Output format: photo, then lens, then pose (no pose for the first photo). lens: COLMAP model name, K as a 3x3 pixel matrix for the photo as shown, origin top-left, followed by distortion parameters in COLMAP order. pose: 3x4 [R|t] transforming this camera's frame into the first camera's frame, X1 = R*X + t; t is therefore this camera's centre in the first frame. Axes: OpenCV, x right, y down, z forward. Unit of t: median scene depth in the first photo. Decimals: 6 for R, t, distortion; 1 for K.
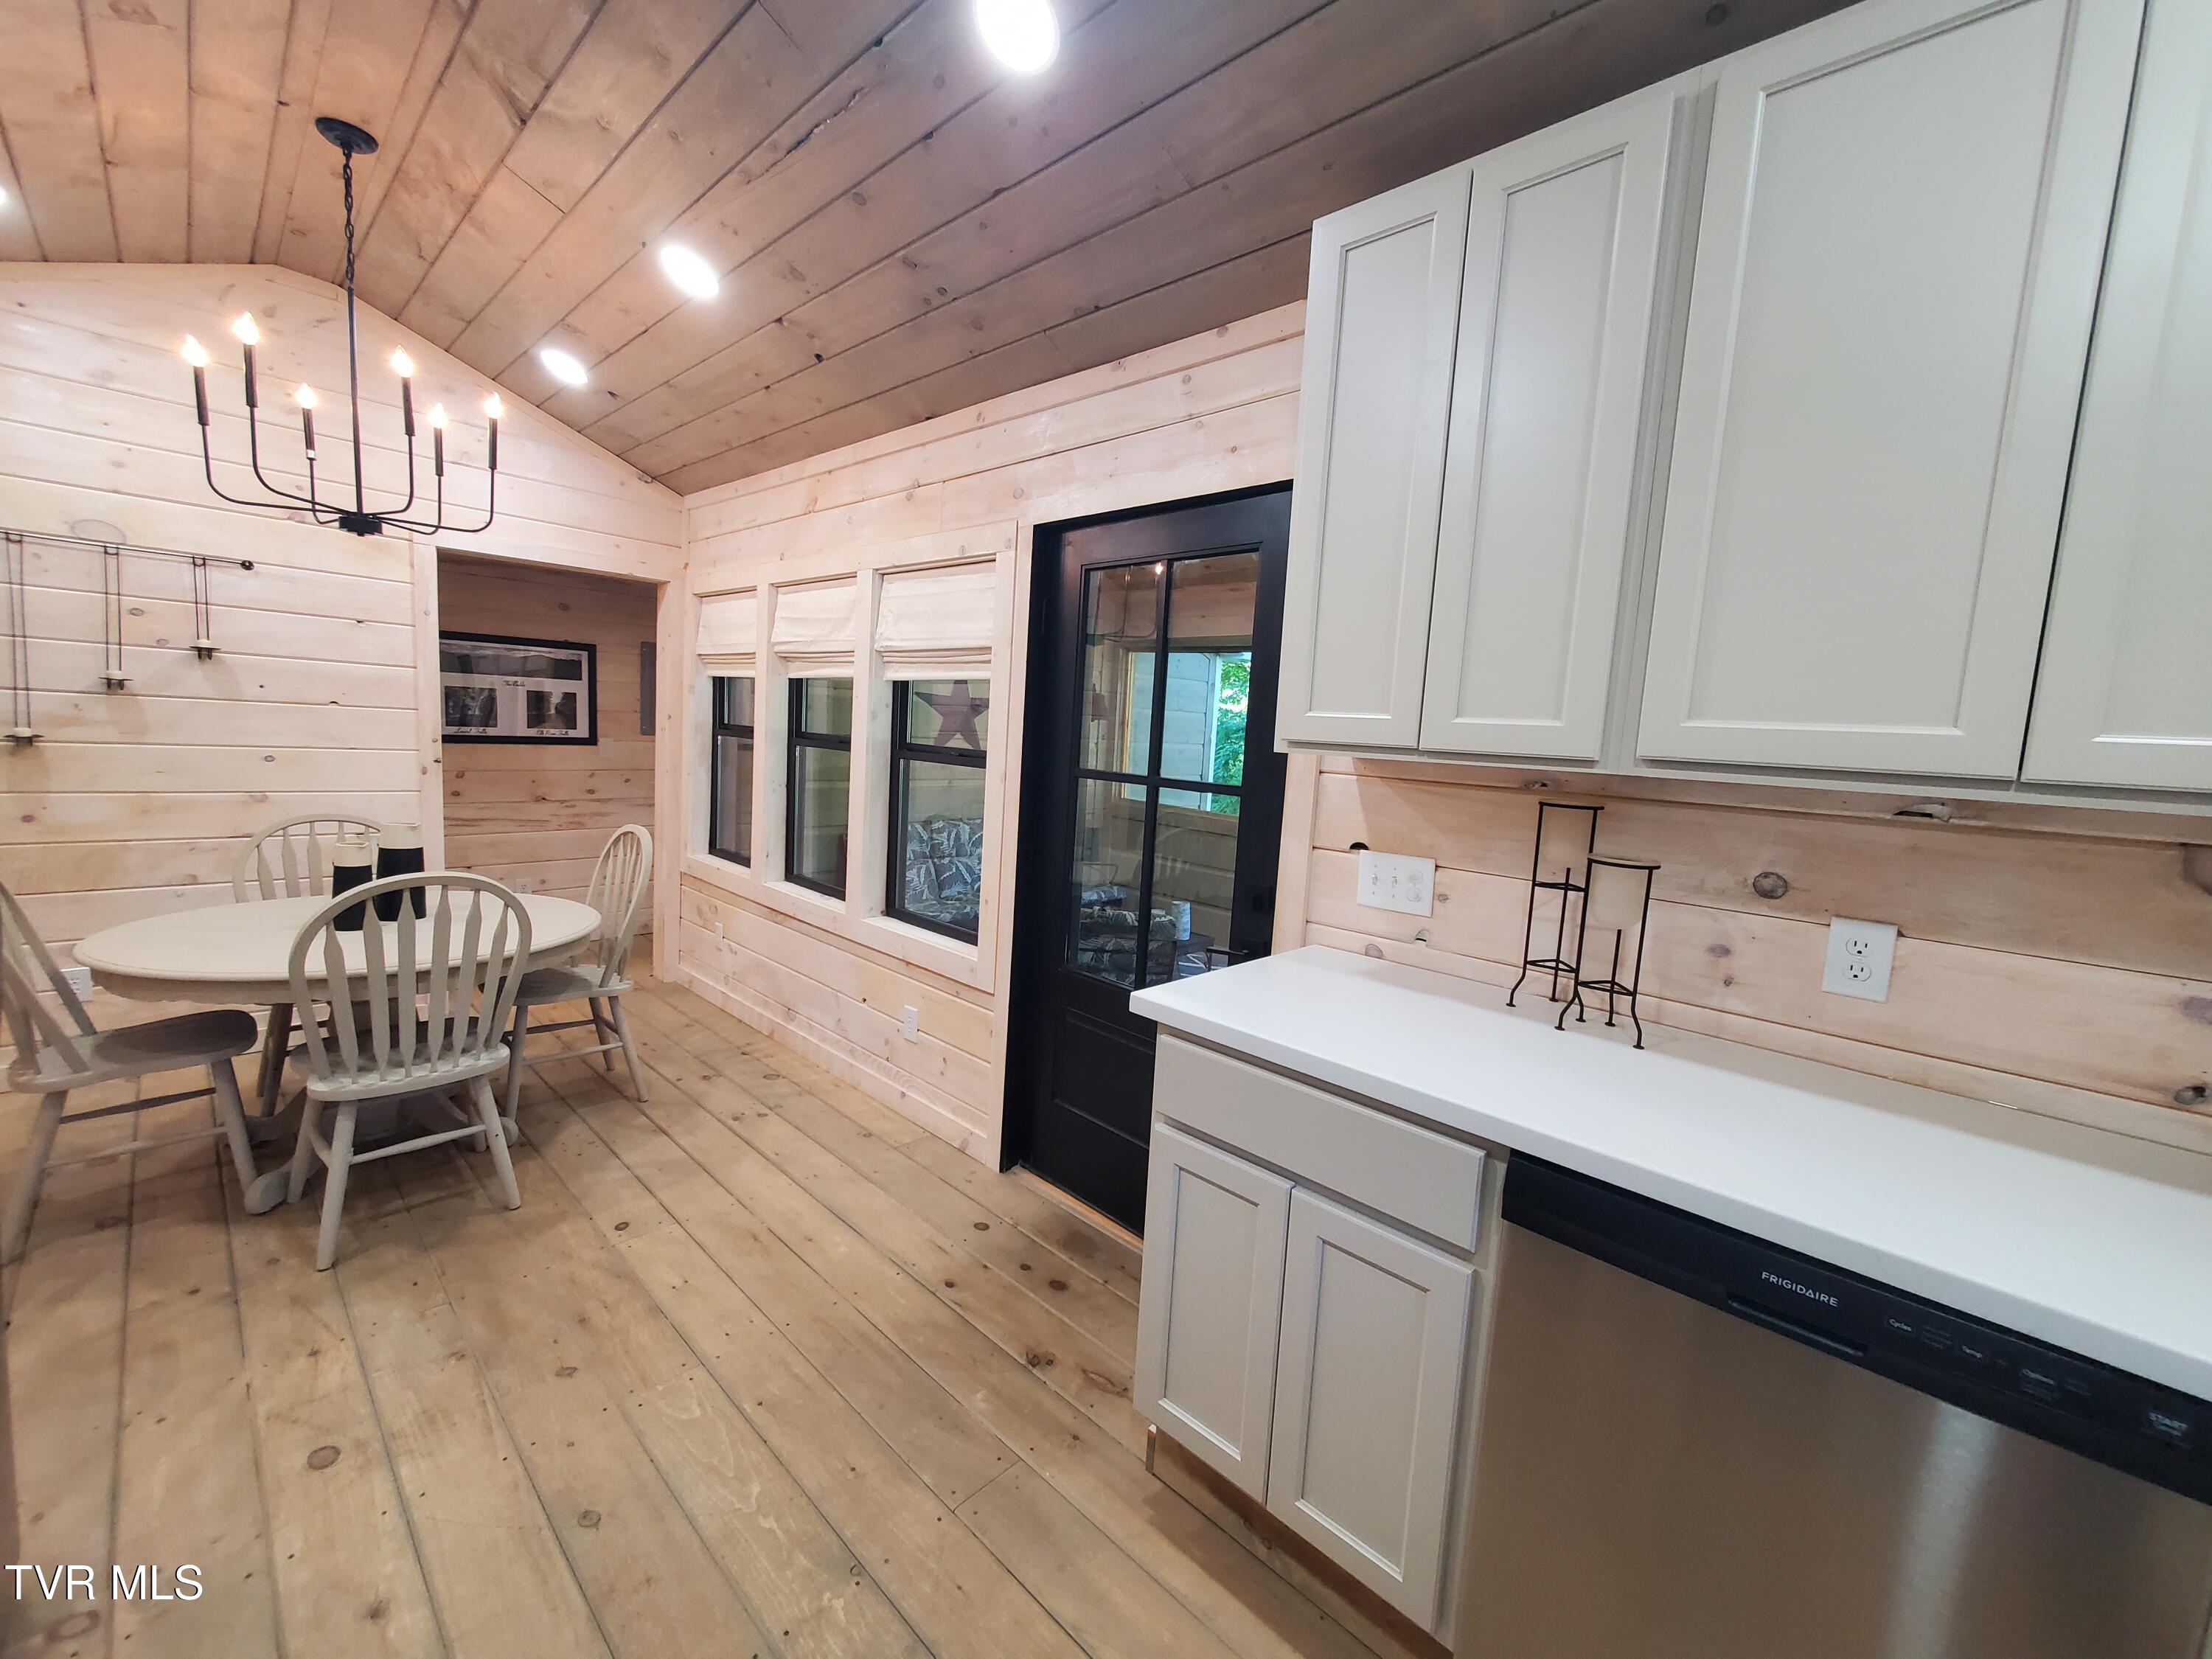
lens RADIAL K [[875.8, 0, 1099.1], [0, 875.8, 820.8], [0, 0, 1]] dist [0.005160, -0.000808]
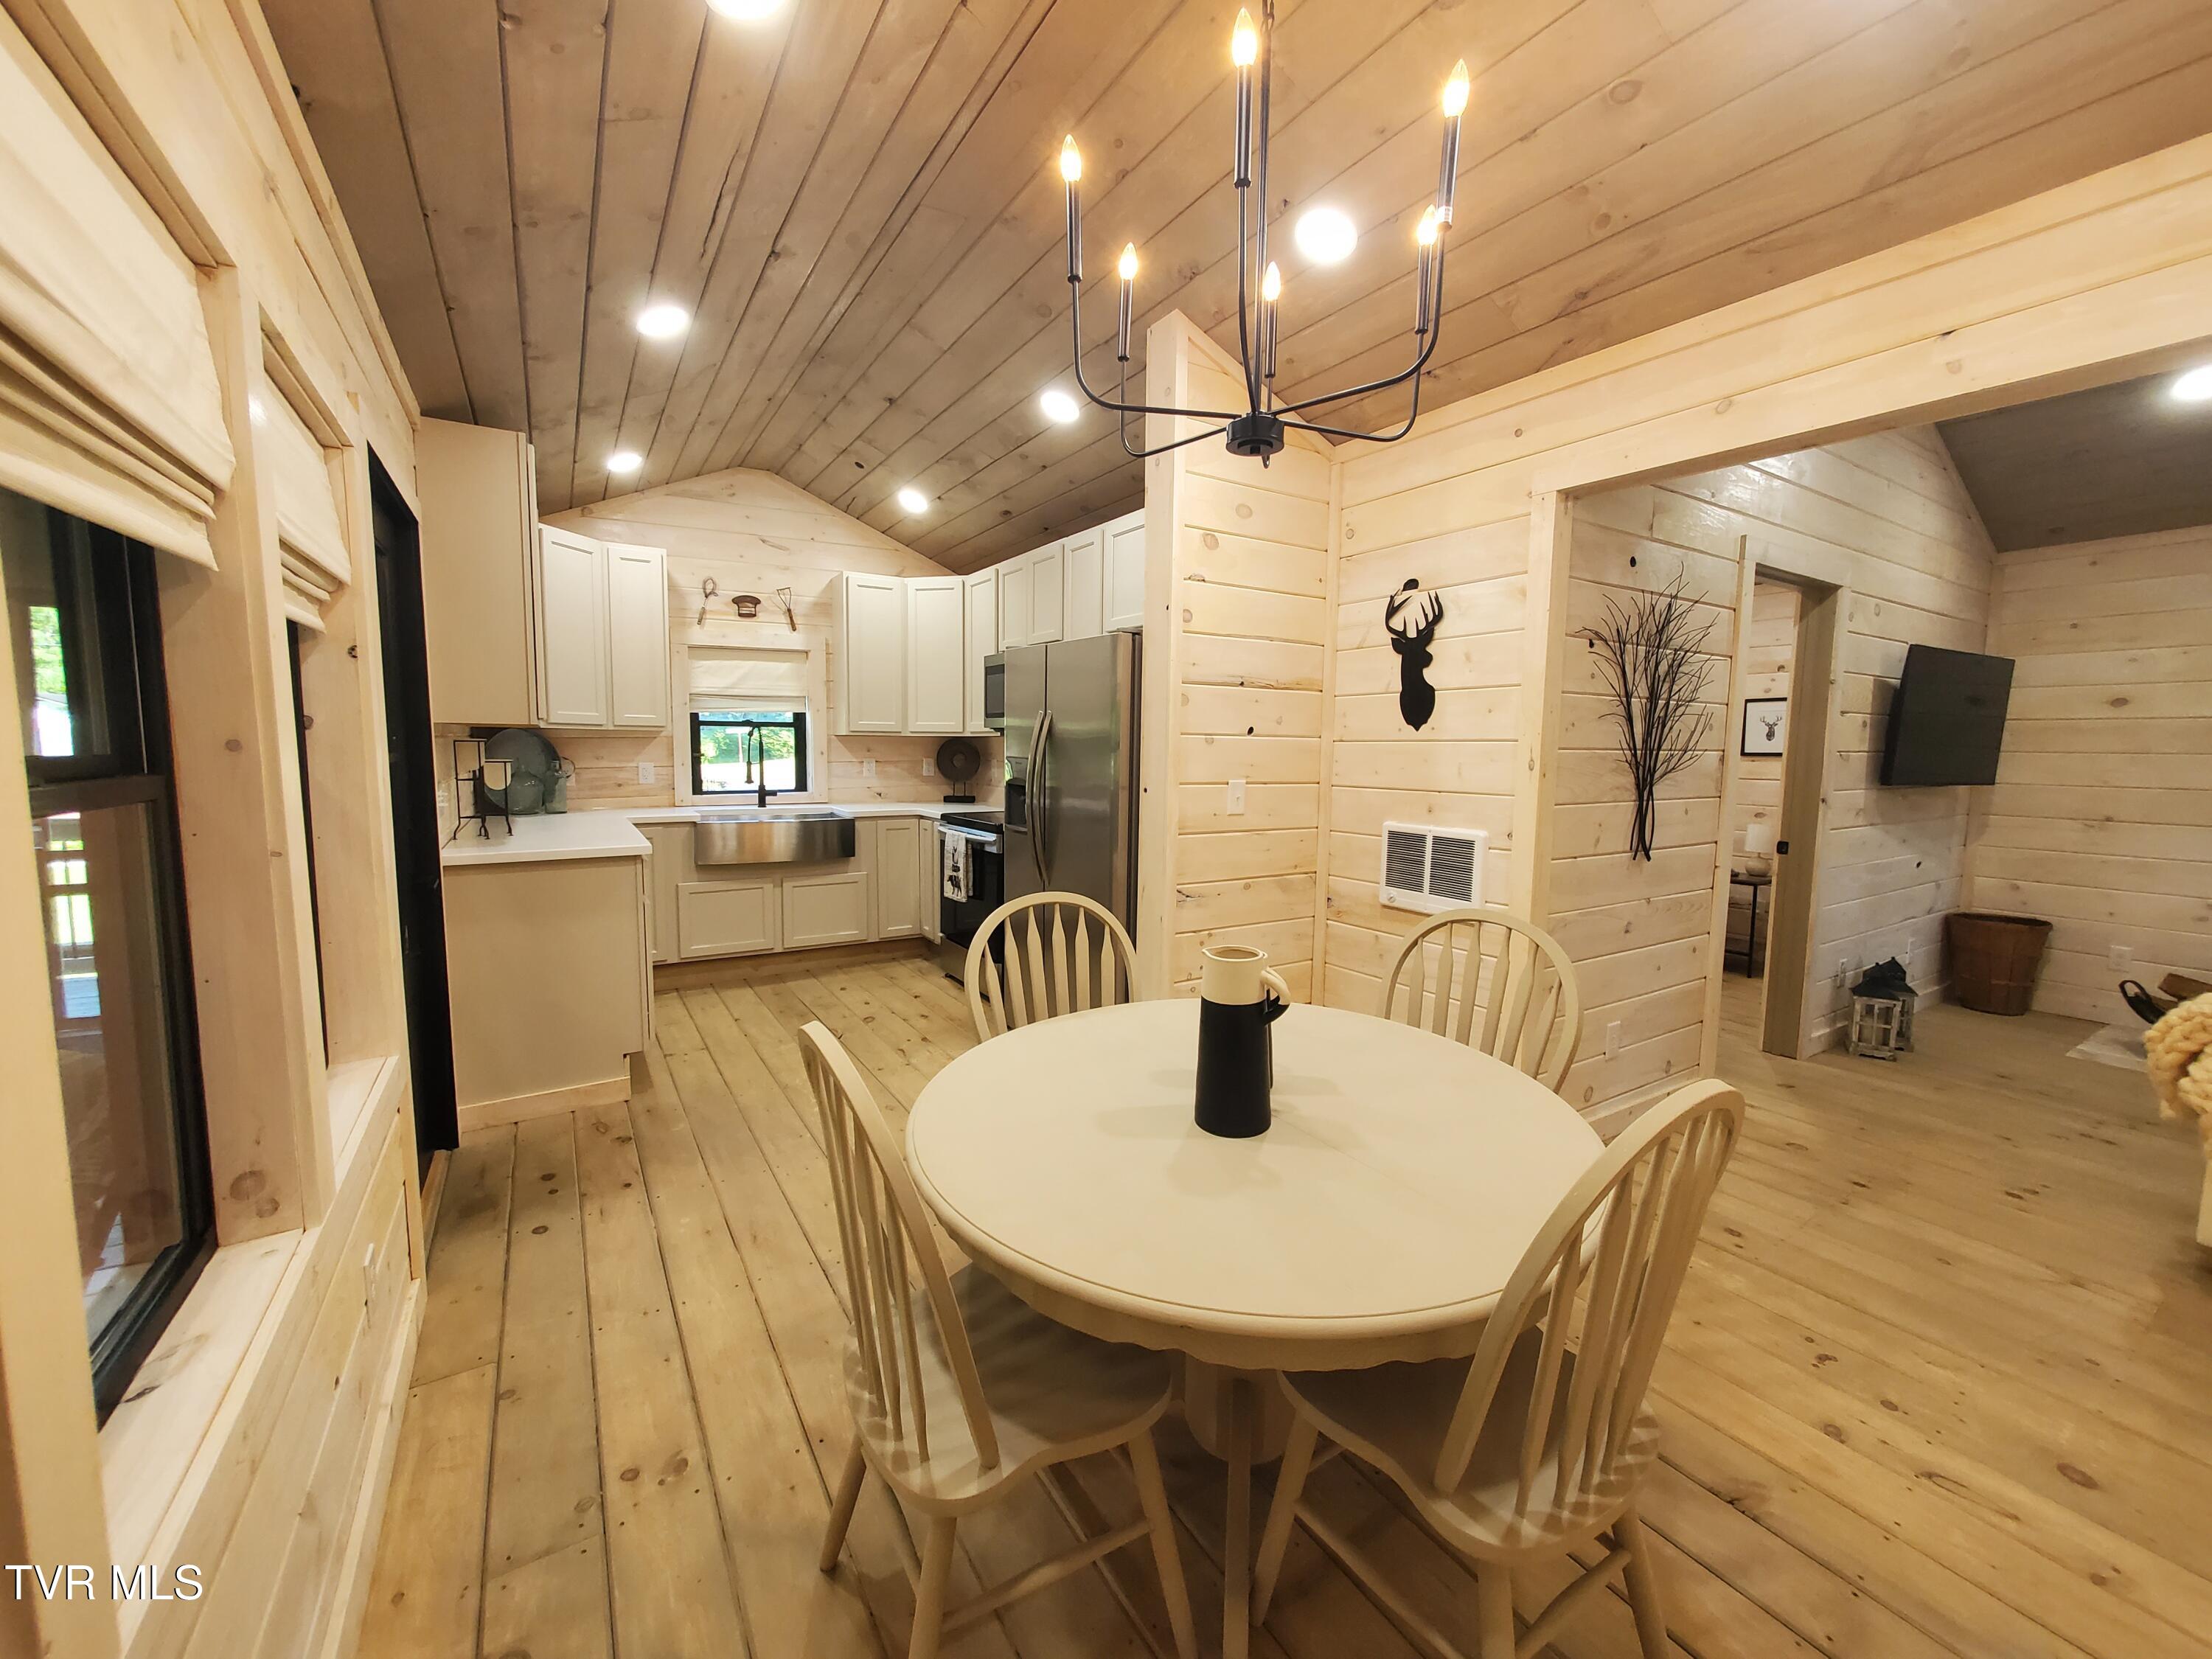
lens RADIAL K [[875.8, 0, 1109.3], [0, 875.8, 817.5], [0, 0, 1]] dist [0.005160, -0.000808]
pose [[-0.968360, -0.086977, 0.233908, -0.700022], [-0.039240, 0.978707, 0.201477, -0.153917], [-0.246451, 0.185923, -0.951154, 1.266870]]
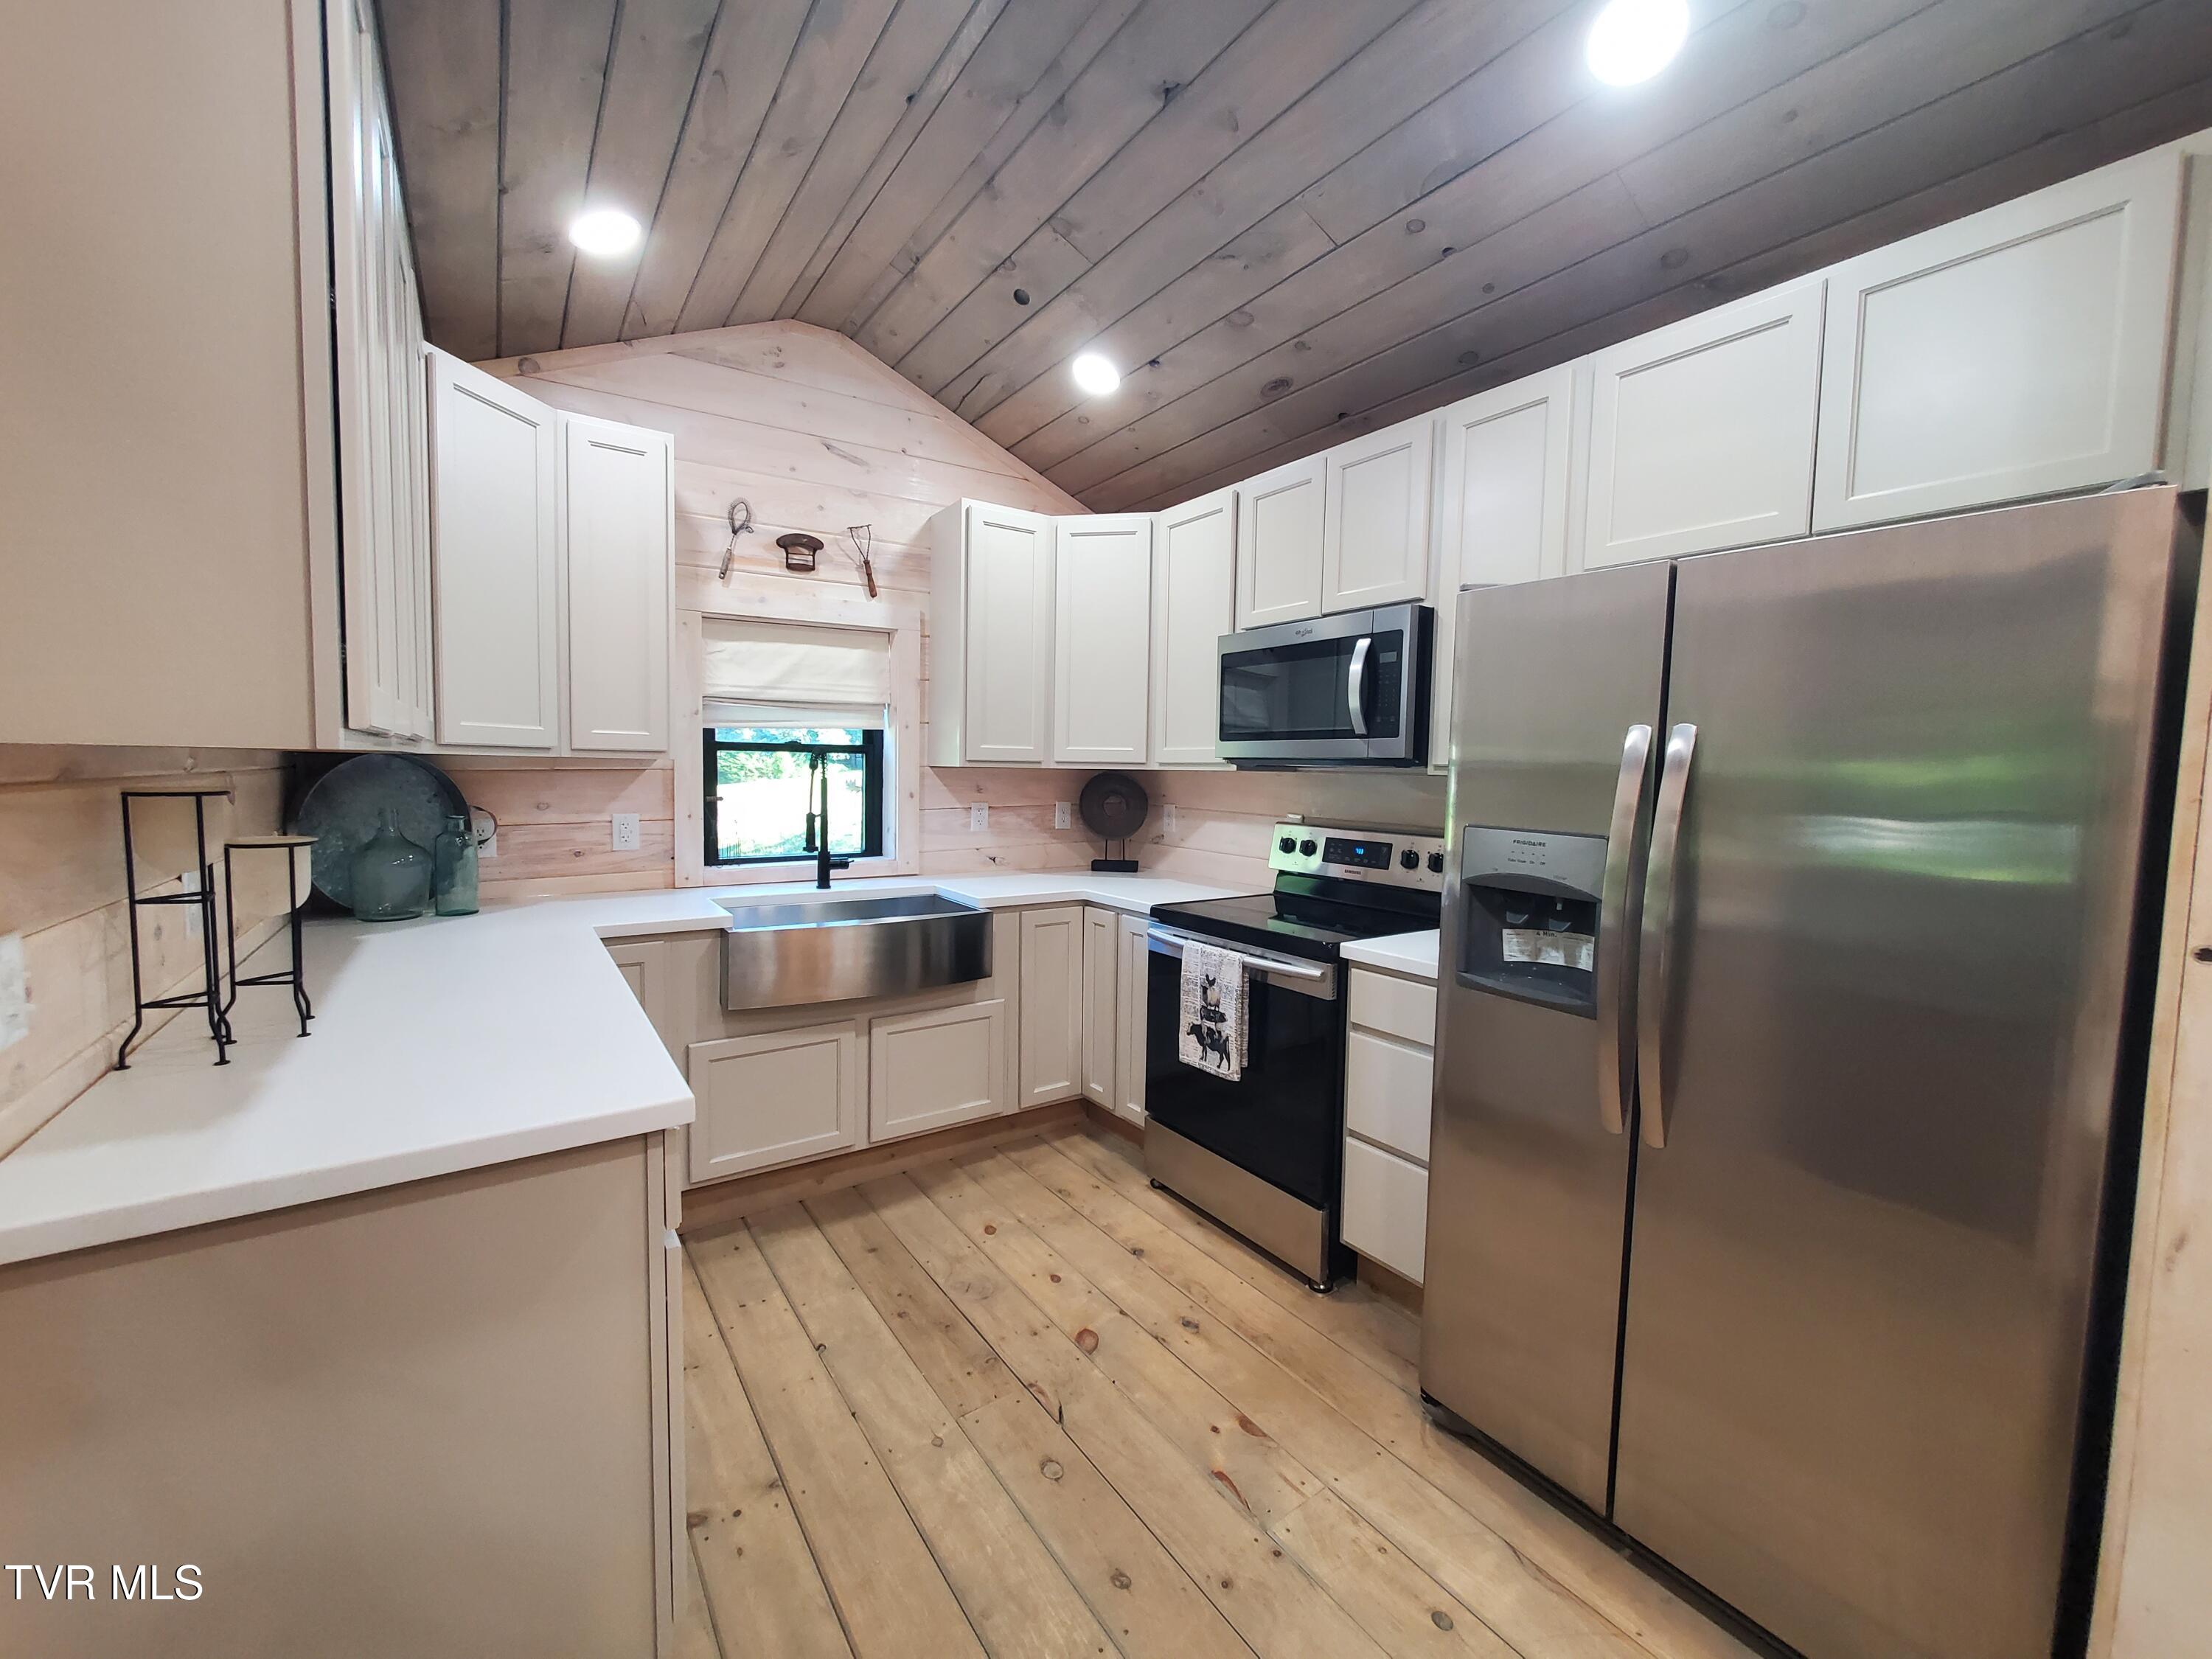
lens RADIAL K [[875.8, 0, 1106.1], [0, 875.8, 816.5], [0, 0, 1]] dist [0.005160, -0.000808]
pose [[-0.978164, -0.083273, 0.190425, -0.193166], [-0.050446, 0.983952, 0.171153, -0.080278], [-0.201621, 0.157809, -0.966667, 0.750127]]
